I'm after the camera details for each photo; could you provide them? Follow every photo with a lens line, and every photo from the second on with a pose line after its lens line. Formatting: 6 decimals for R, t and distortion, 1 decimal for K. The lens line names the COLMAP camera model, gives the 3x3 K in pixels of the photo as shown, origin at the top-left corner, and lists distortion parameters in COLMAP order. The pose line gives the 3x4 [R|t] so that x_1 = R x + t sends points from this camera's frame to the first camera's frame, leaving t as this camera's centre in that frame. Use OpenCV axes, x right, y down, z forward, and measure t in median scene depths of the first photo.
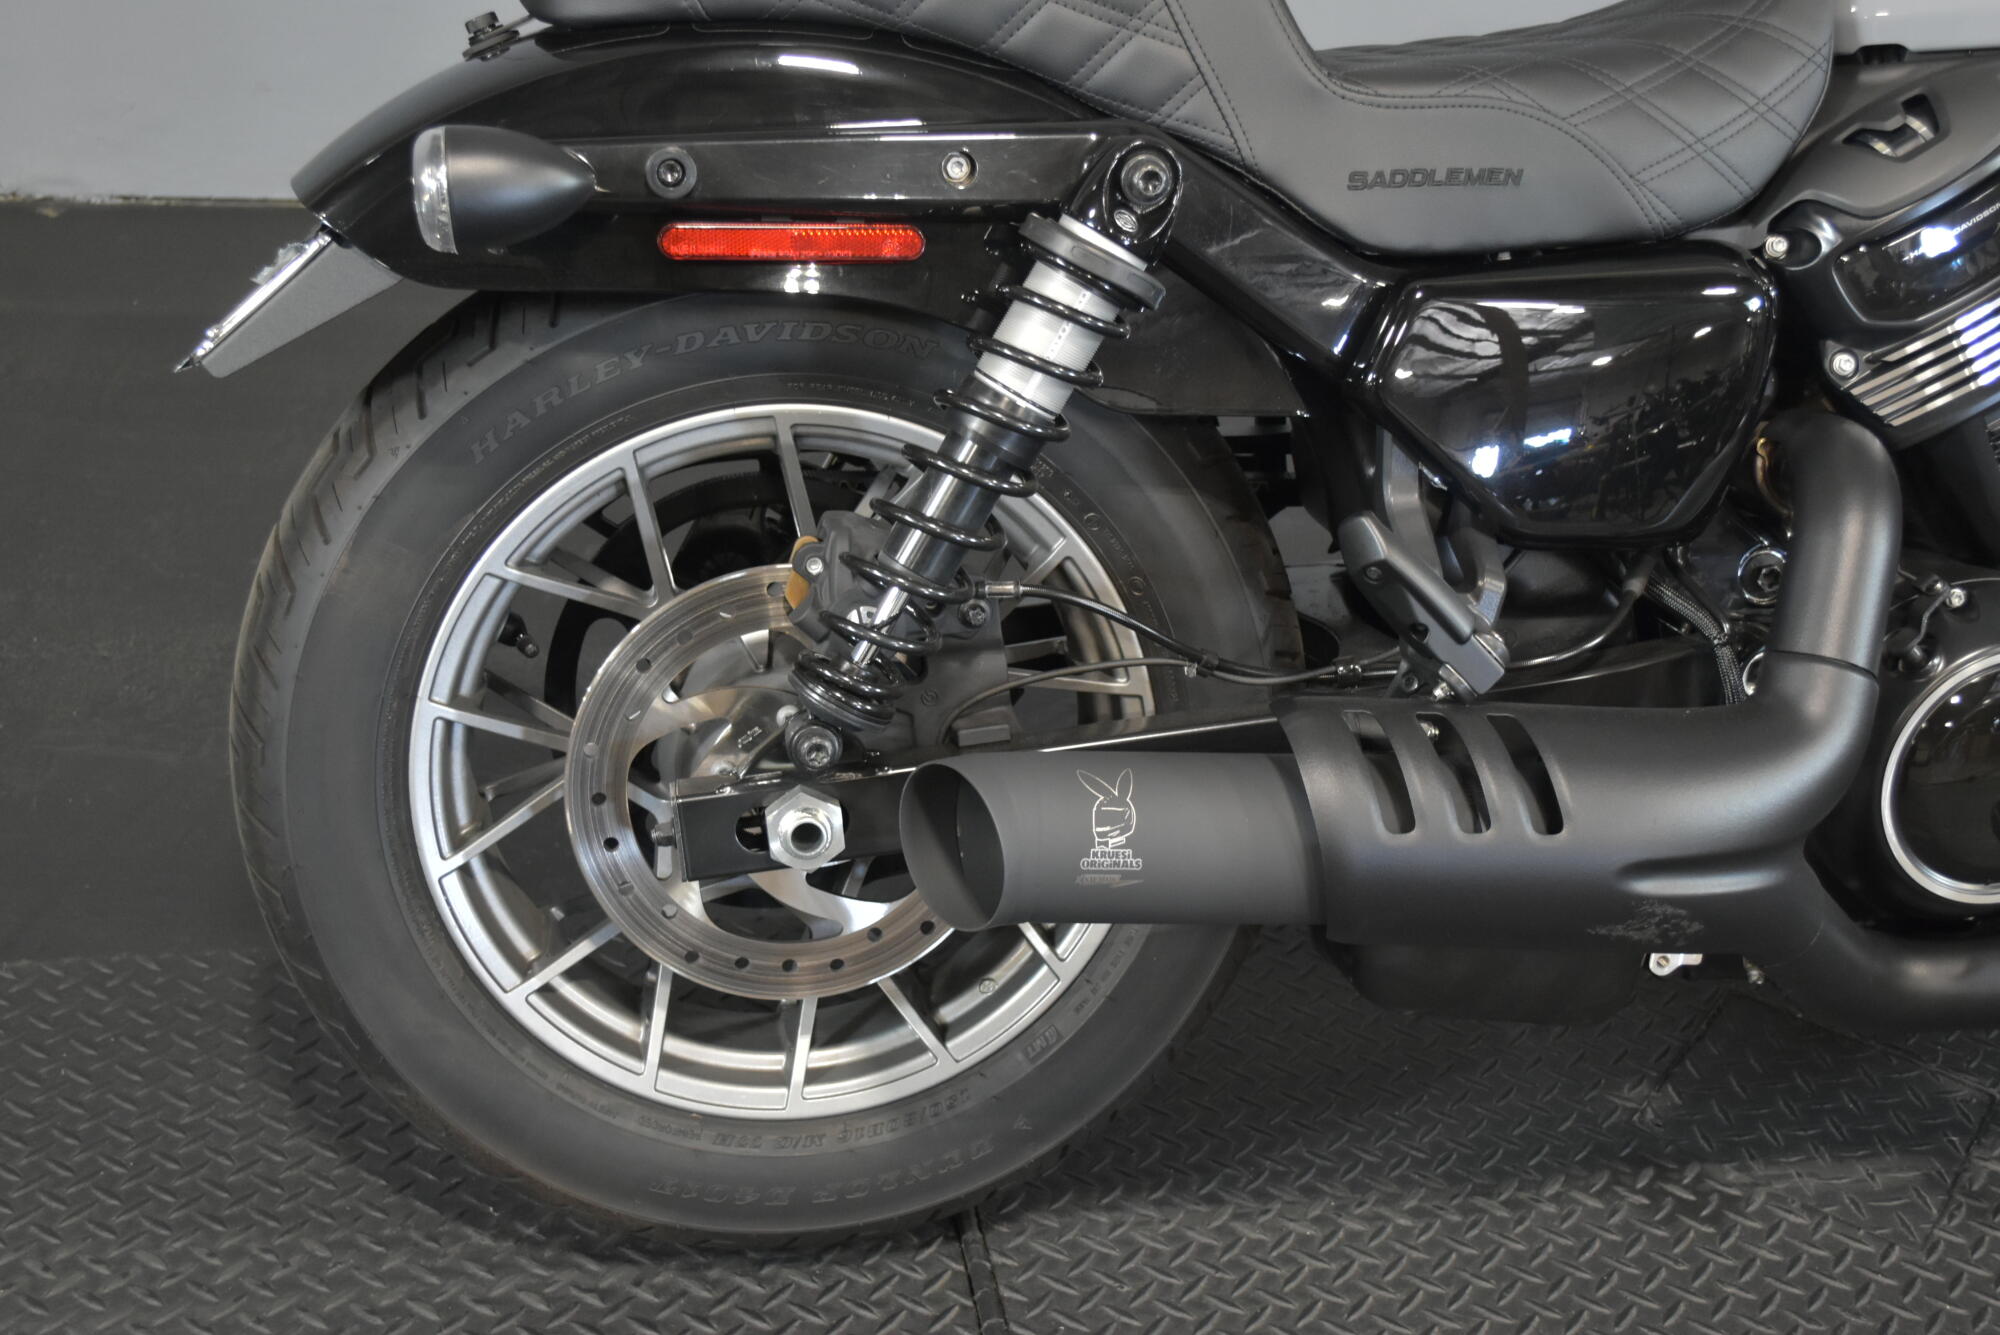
lens RADIAL K [[2473.9, 0, 1000.0], [0, 2473.9, 667.5], [0, 0, 1]] dist [-0.019800, 0.012019]
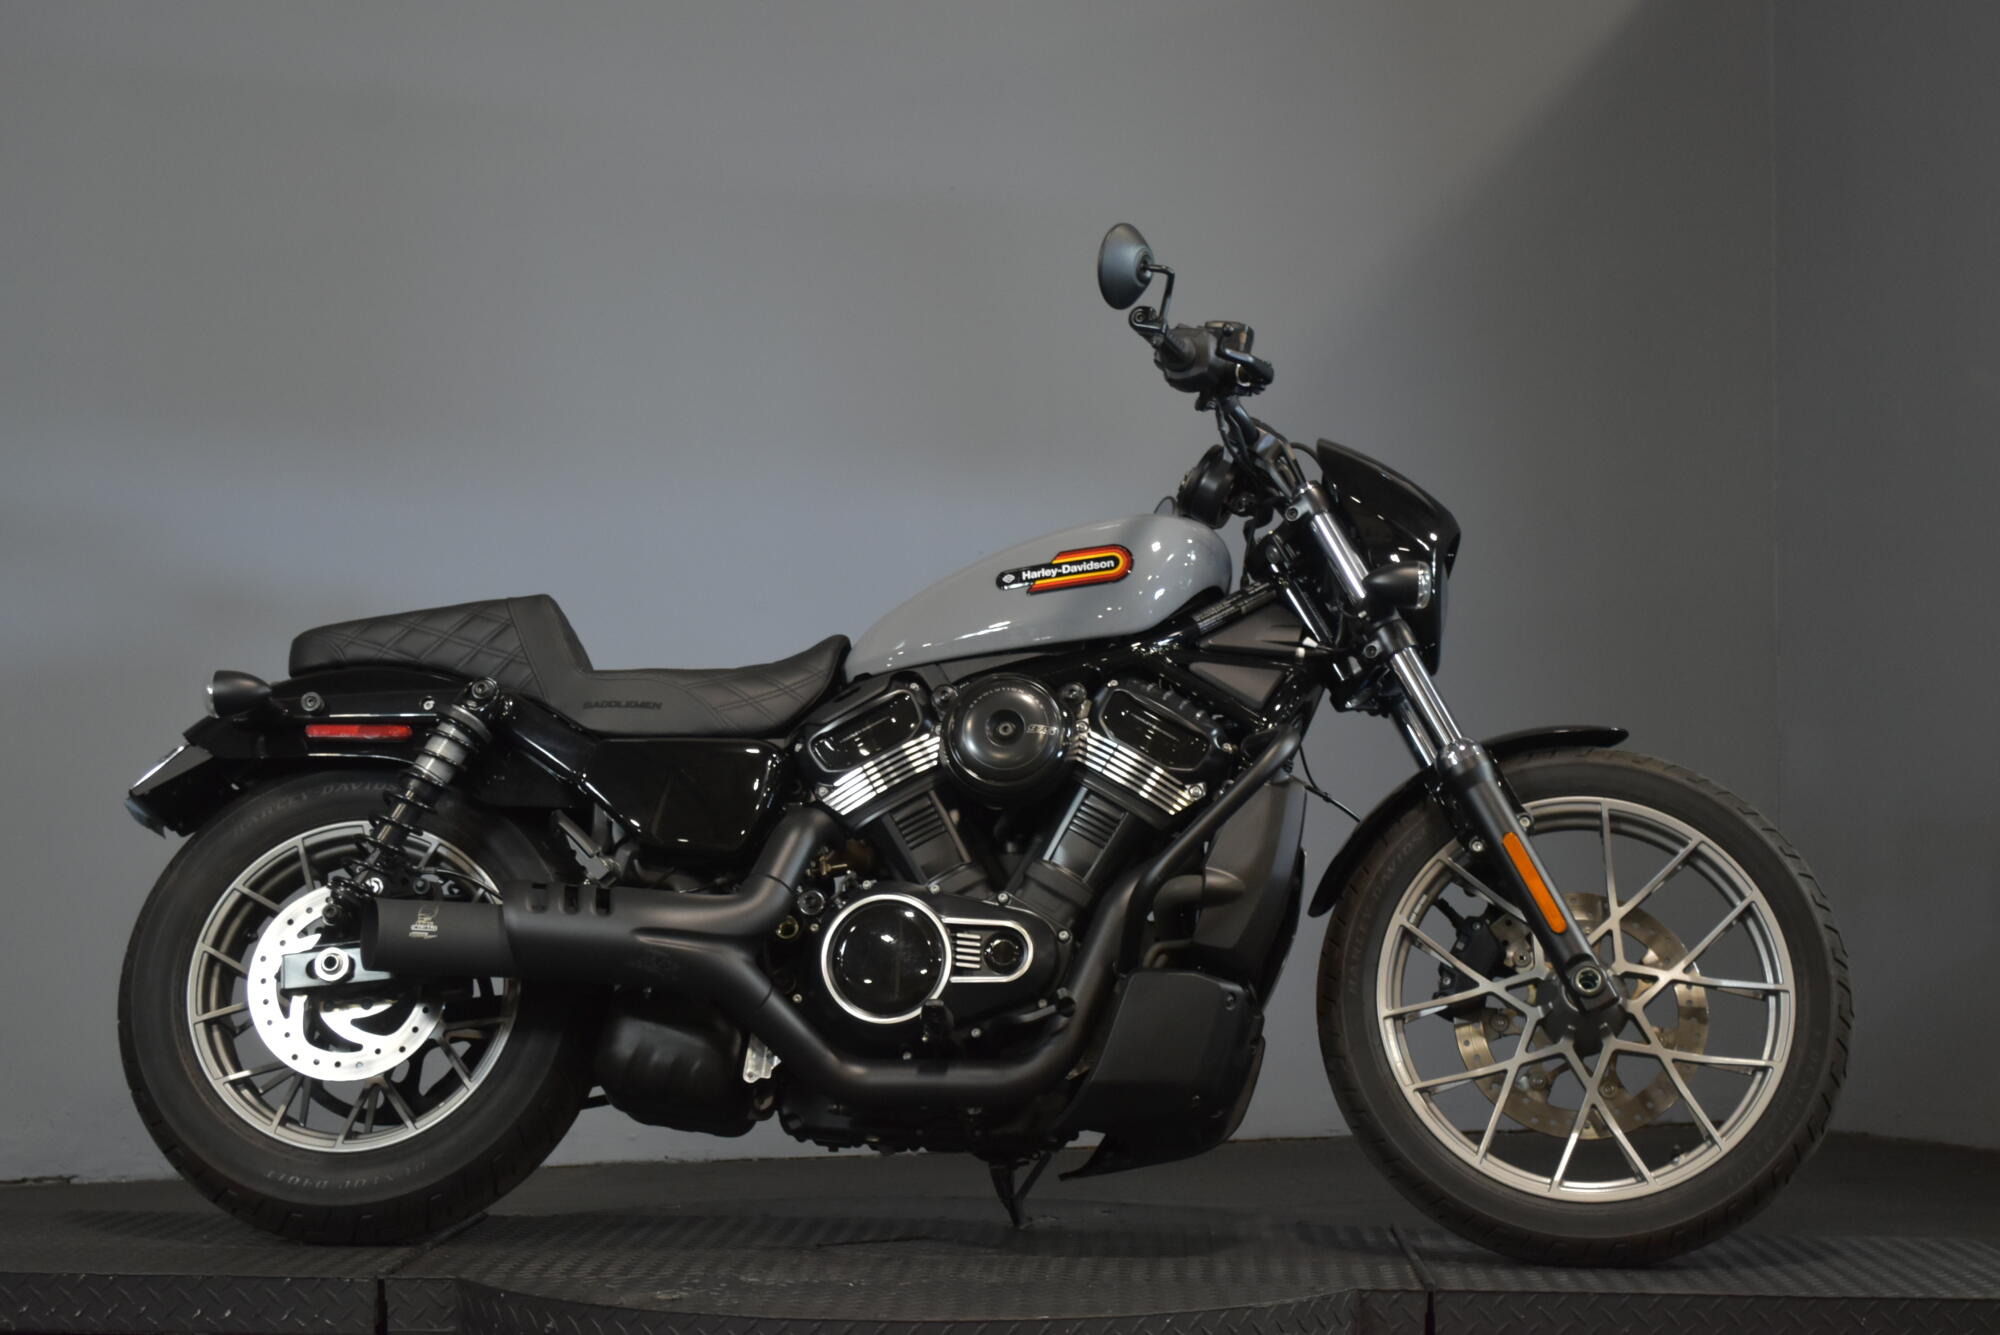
lens RADIAL K [[3346.6, 0, 1000.0], [0, 3346.6, 667.5], [0, 0, 1]] dist [-0.040306, 0.103965]
pose [[0.972730, -0.064719, -0.222727, 1.207390], [-0.071820, 0.829037, -0.554563, 1.481581], [0.220540, 0.555436, 0.801781, -1.476672]]
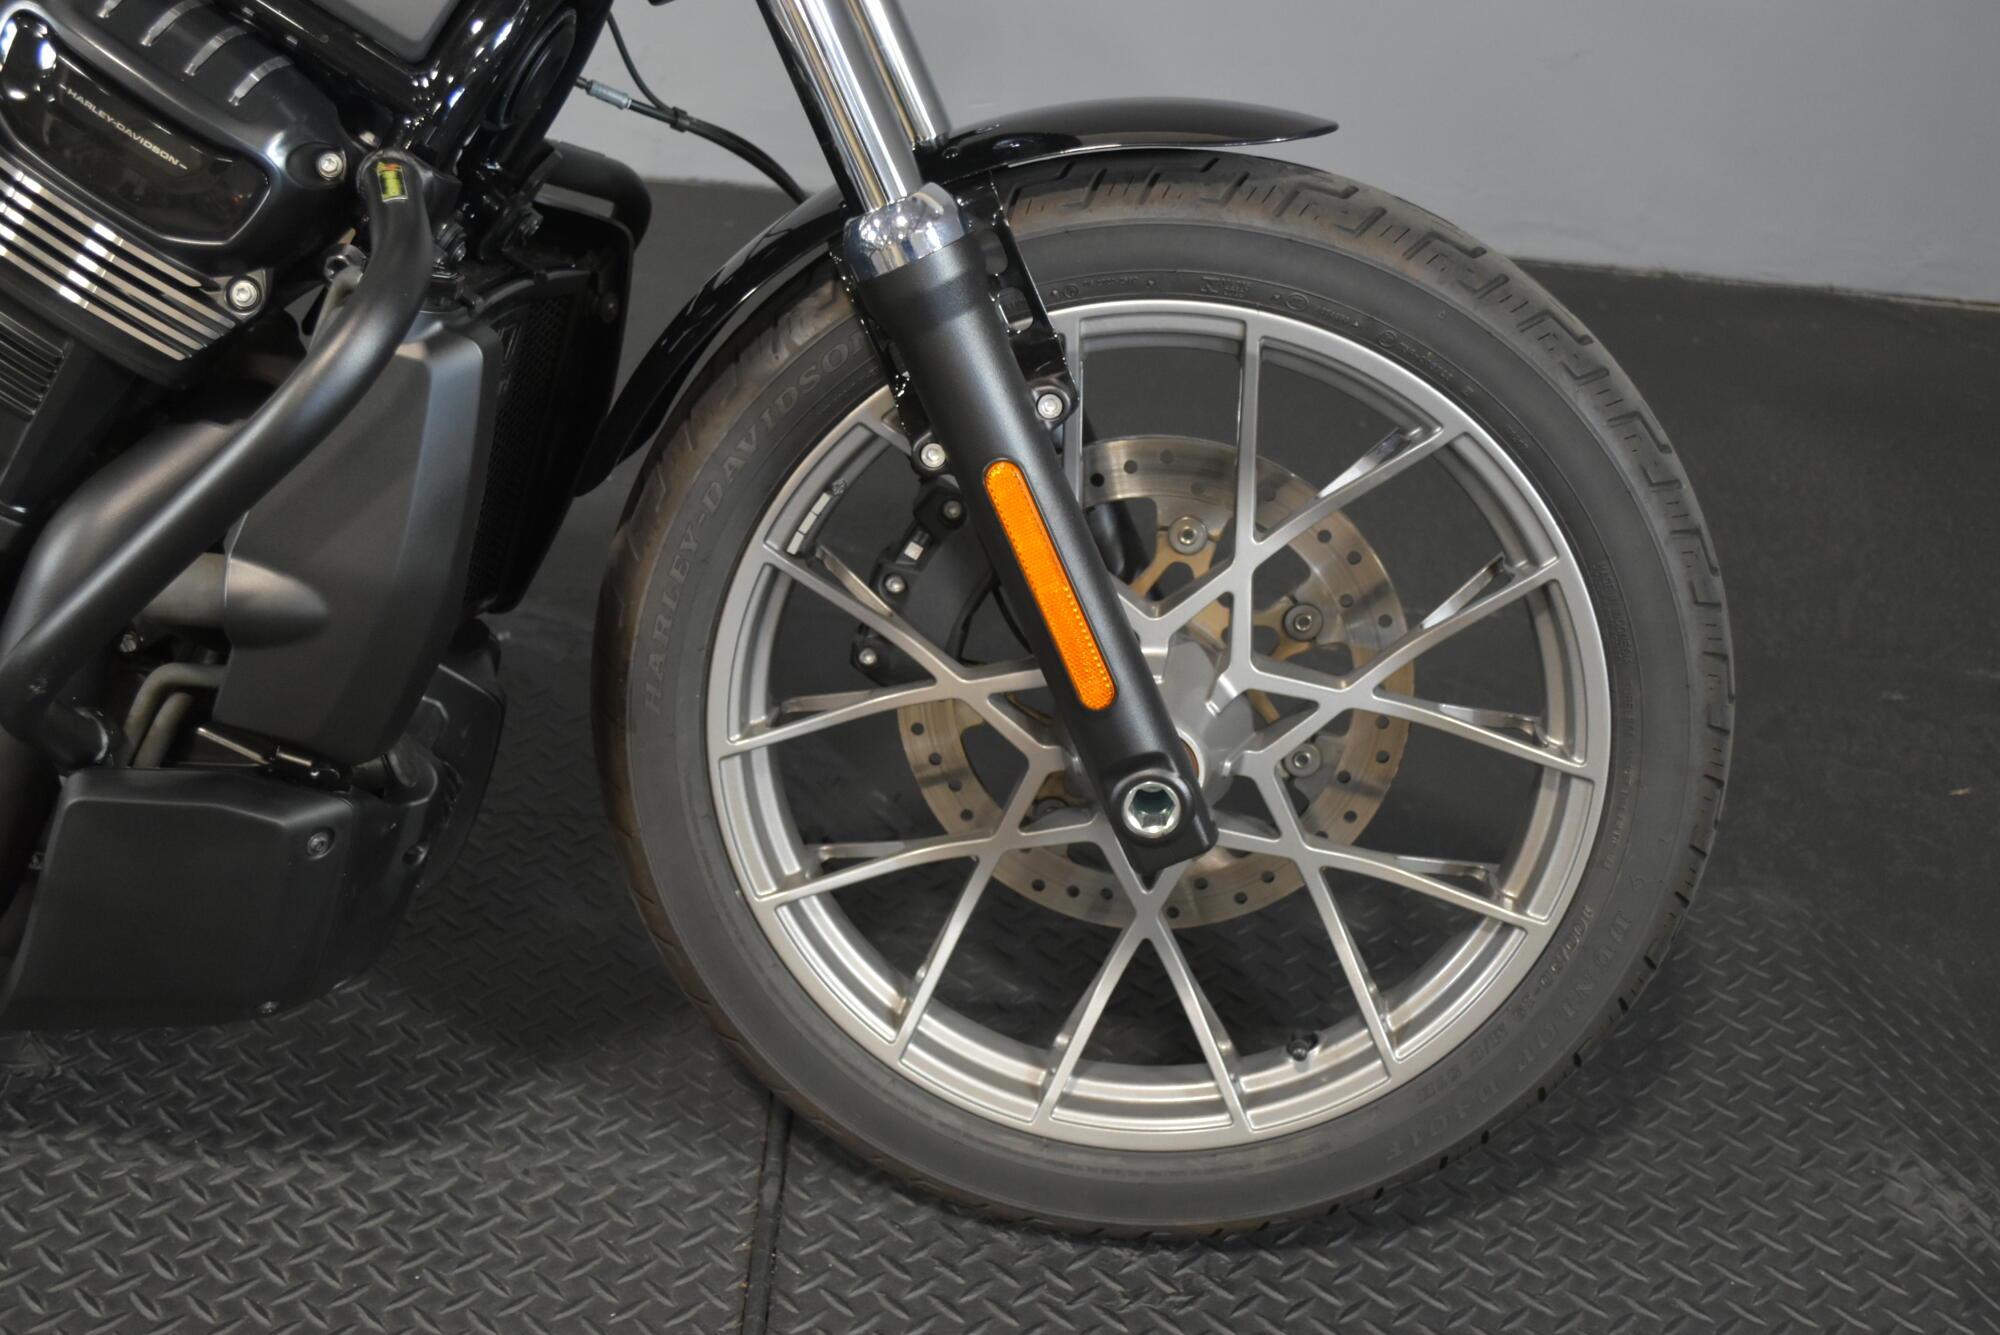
lens RADIAL K [[2228.2, 0, 1022.2], [0, 2228.2, 671.4], [0, 0, 1]] dist [-0.024734, -0.044447]
pose [[0.984769, 0.108030, -0.136233, 1.097694], [-0.104077, 0.993924, 0.035835, -0.052127], [0.139277, -0.021110, 0.990028, 0.312361]]
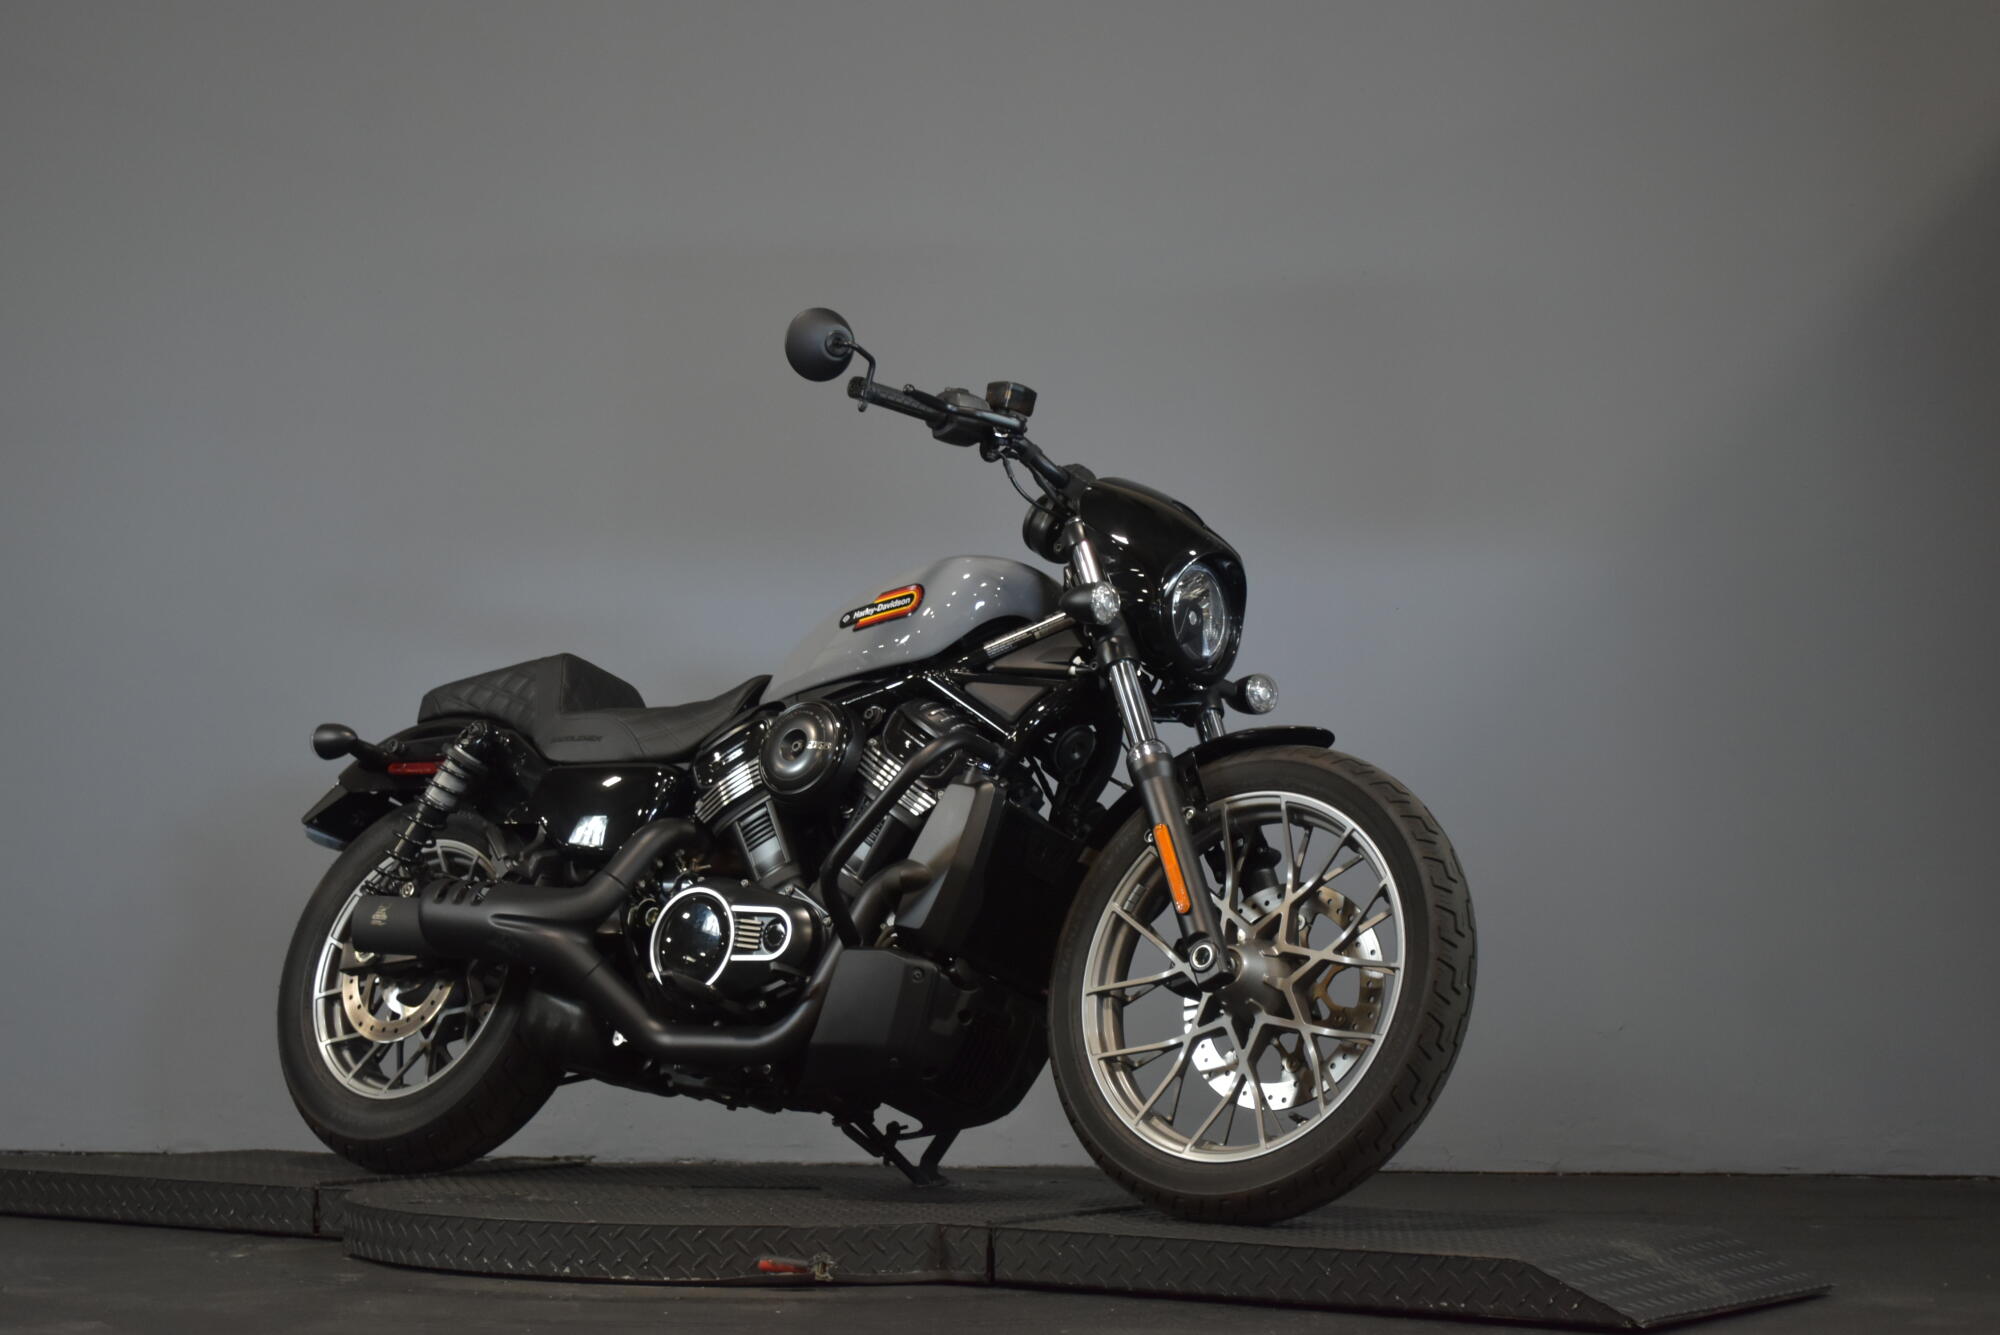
lens RADIAL K [[3346.6, 0, 1000.0], [0, 3346.6, 667.5], [0, 0, 1]] dist [-0.040306, 0.103965]
pose [[0.709533, -0.117963, -0.694728, 3.170126], [-0.329044, 0.816345, -0.474670, 1.393021], [0.623131, 0.565390, 0.540409, -0.844385]]
